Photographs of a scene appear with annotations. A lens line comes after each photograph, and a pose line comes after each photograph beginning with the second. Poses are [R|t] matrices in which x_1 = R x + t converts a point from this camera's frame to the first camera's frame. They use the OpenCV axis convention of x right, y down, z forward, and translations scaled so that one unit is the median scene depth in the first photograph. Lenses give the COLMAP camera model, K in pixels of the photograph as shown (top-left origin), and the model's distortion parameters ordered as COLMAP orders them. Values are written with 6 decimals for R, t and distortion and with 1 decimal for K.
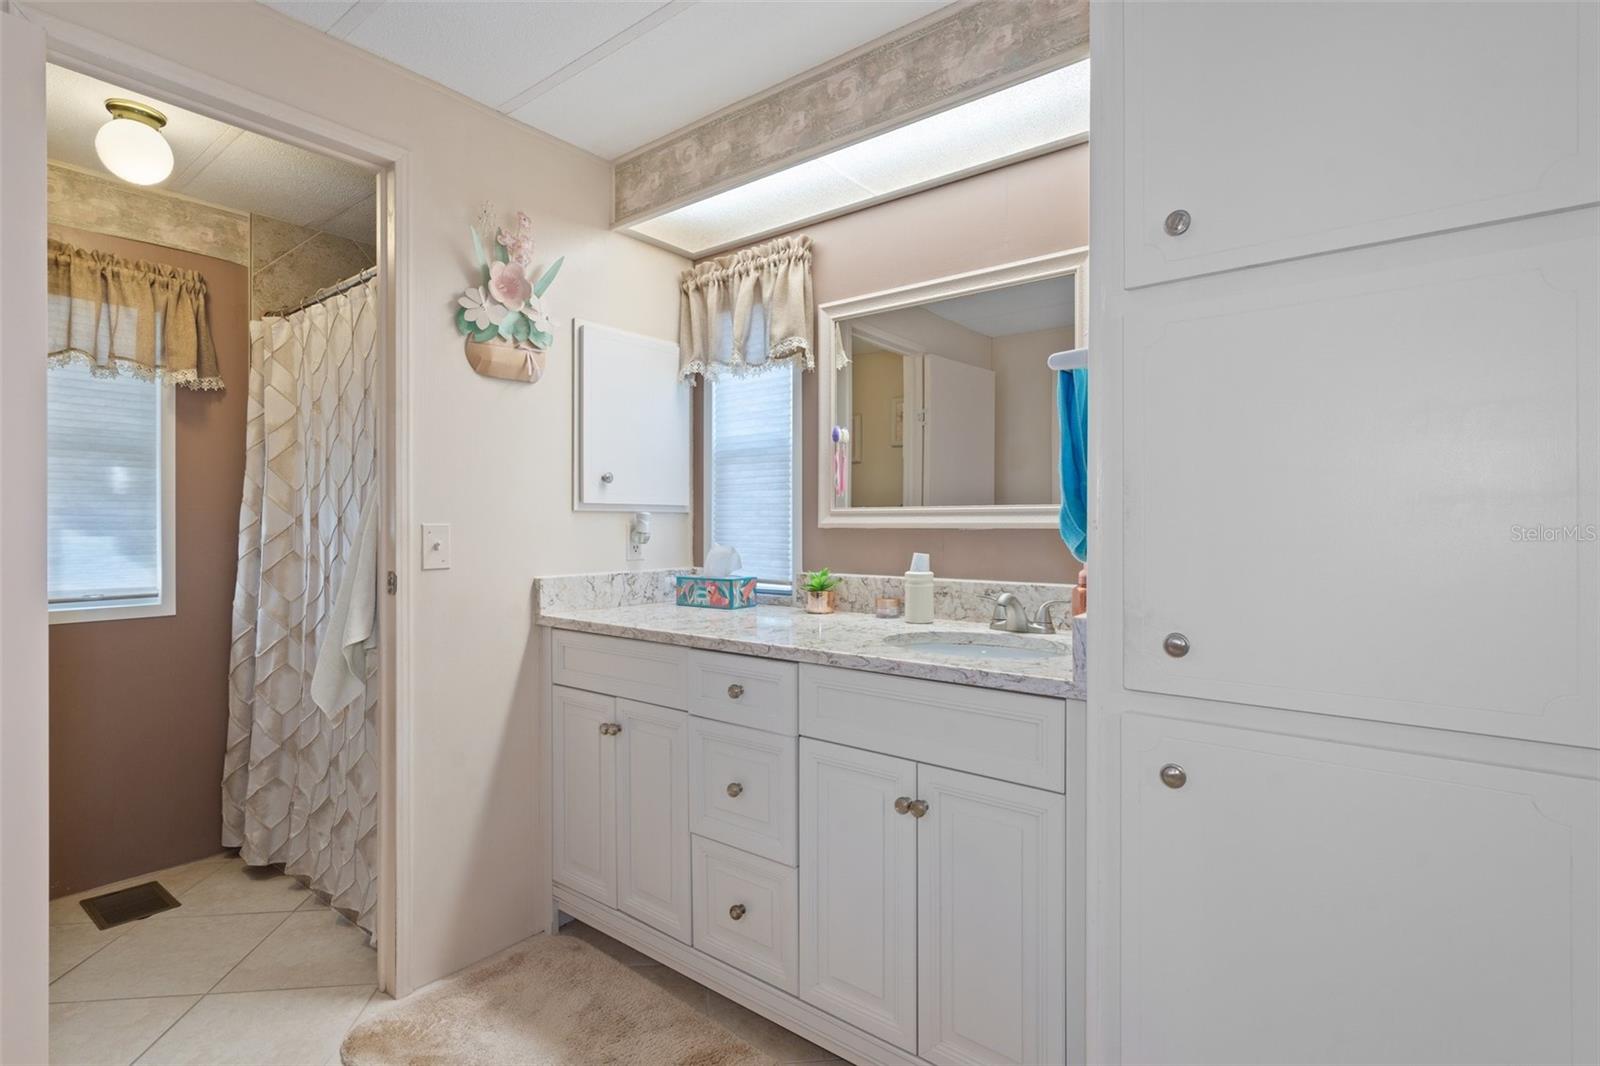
lens RADIAL K [[770.8, 0, 793.8], [0, 770.8, 526.4], [0, 0, 1]] dist [-0.000110, 0.001365]
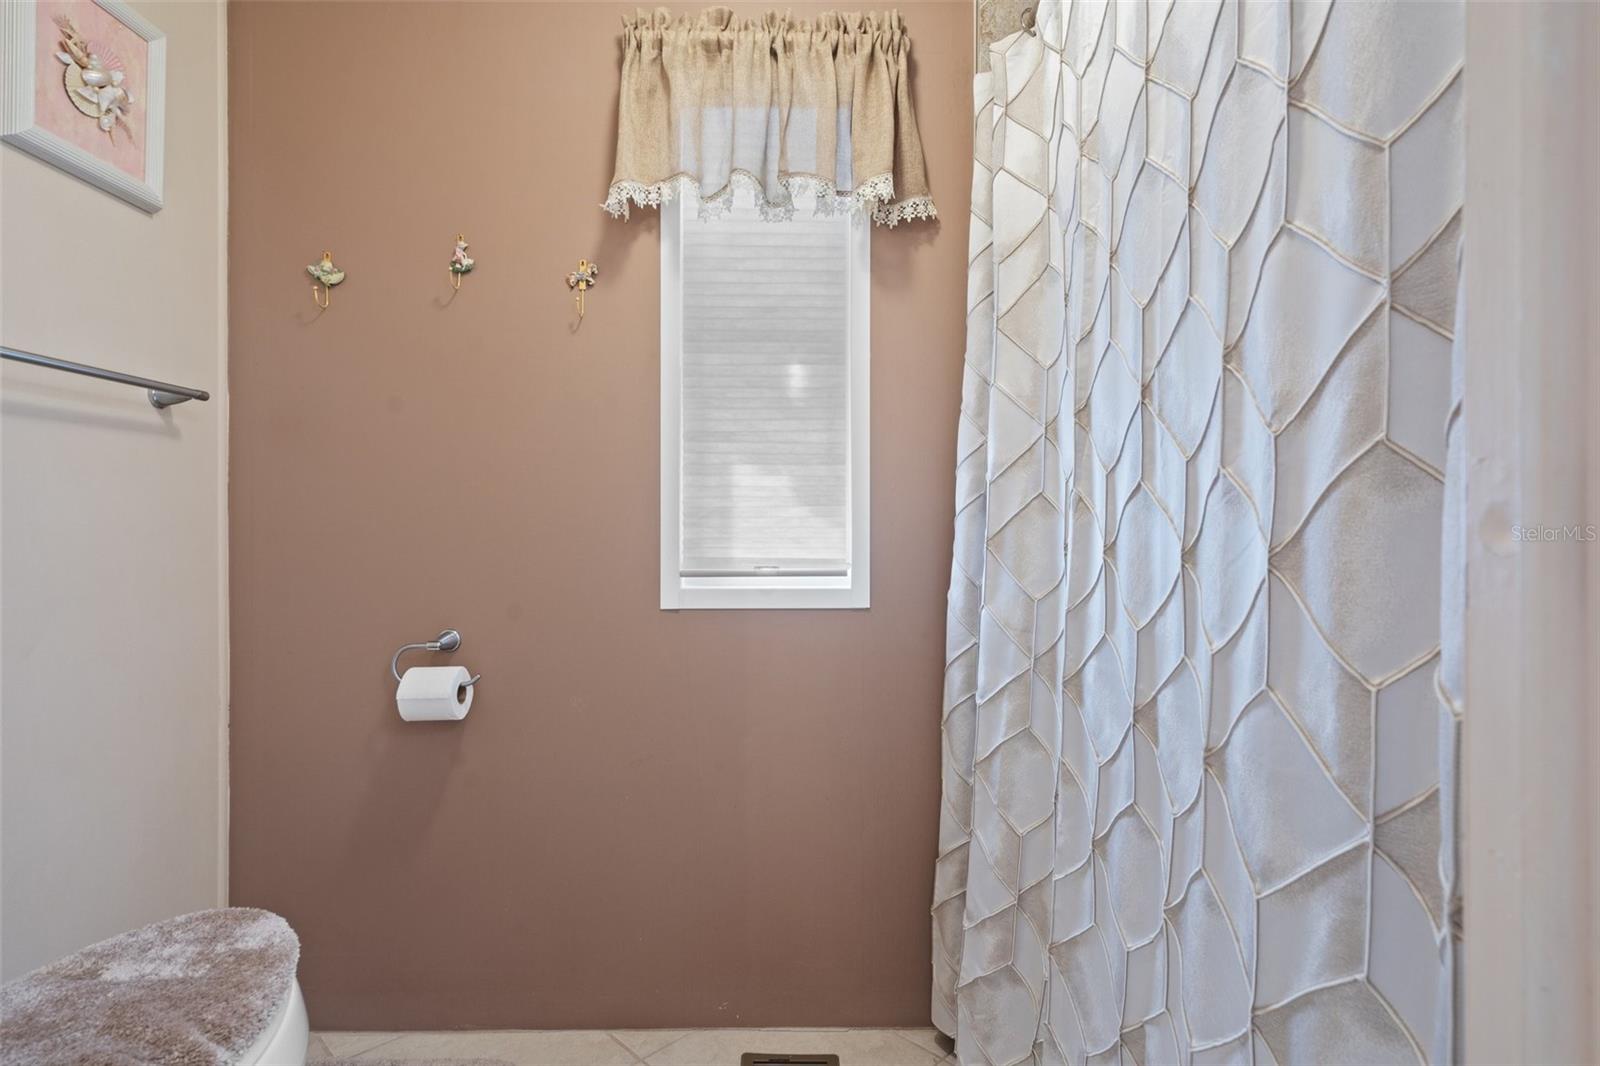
lens RADIAL K [[770.8, 0, 799.8], [0, 770.8, 524.5], [0, 0, 1]] dist [-0.000110, 0.001365]
pose [[0.626199, -0.001868, -0.779661, -0.390622], [-0.002612, 0.999986, -0.004494, 0.056308], [0.779659, 0.004850, 0.626186, 0.616218]]
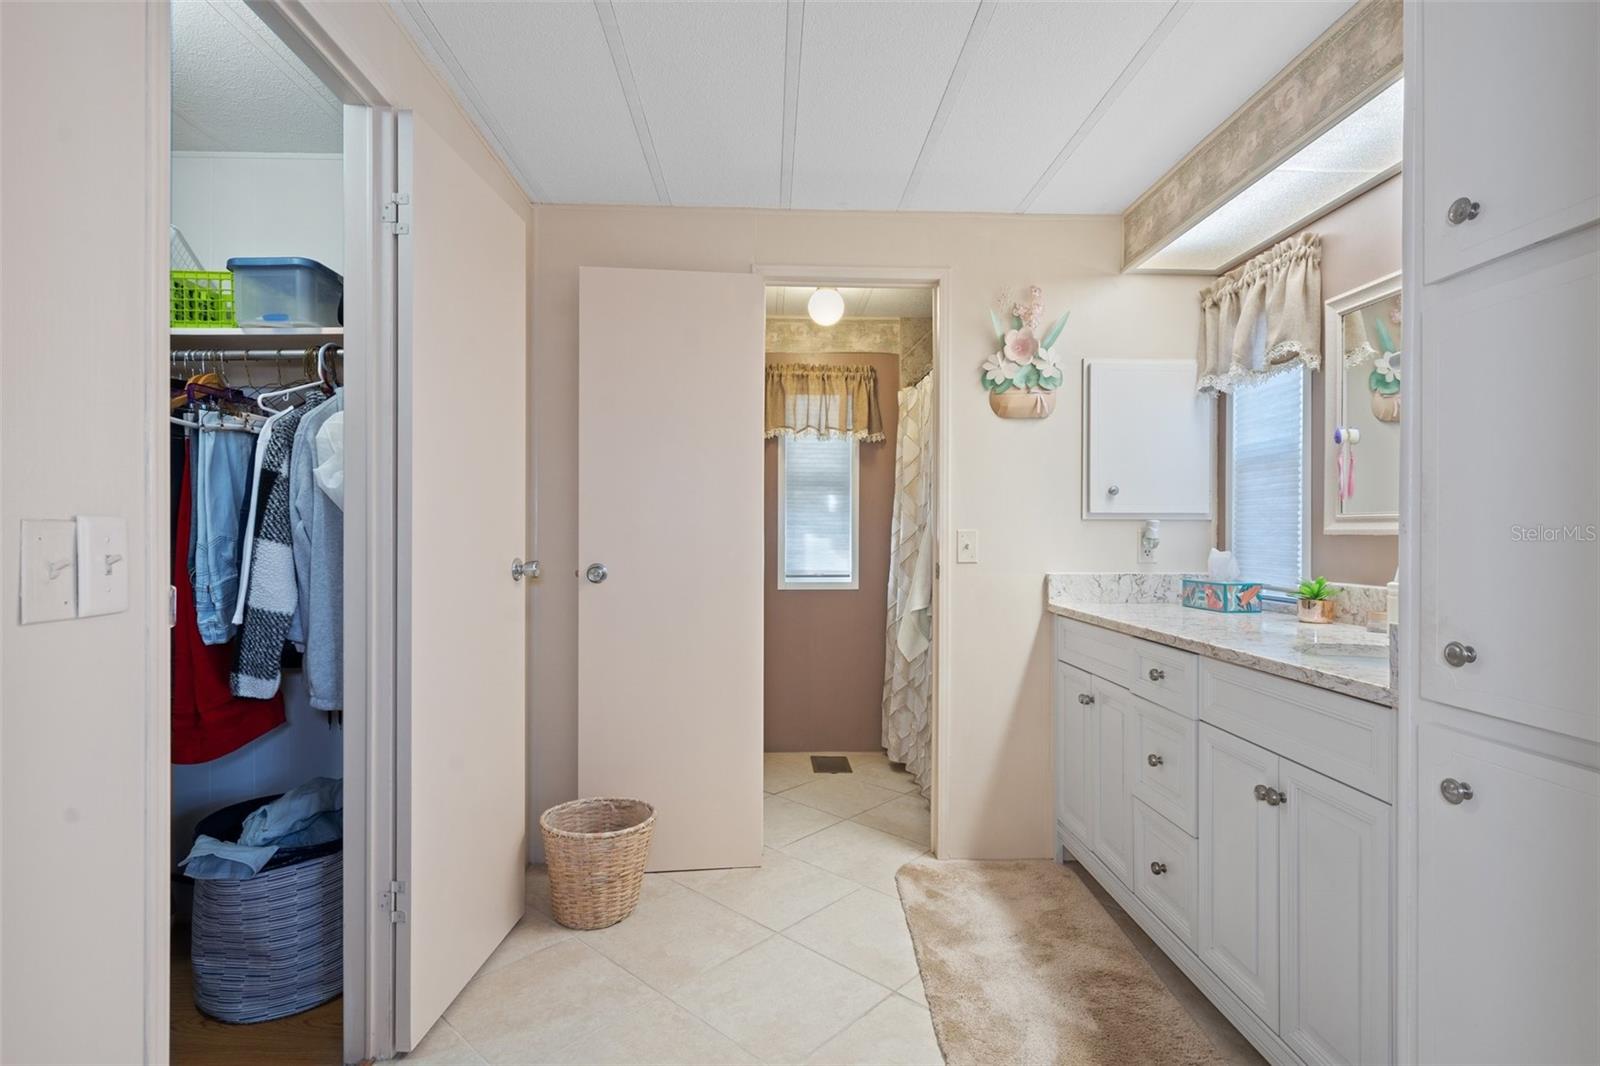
lens RADIAL K [[770.8, 0, 790.5], [0, 770.8, 535.6], [0, 0, 1]] dist [-0.000110, 0.001365]
pose [[0.646290, 0.005919, -0.763069, 0.305984], [-0.006264, 0.999977, 0.002451, 0.004311], [0.763066, 0.003196, 0.646312, -0.109004]]
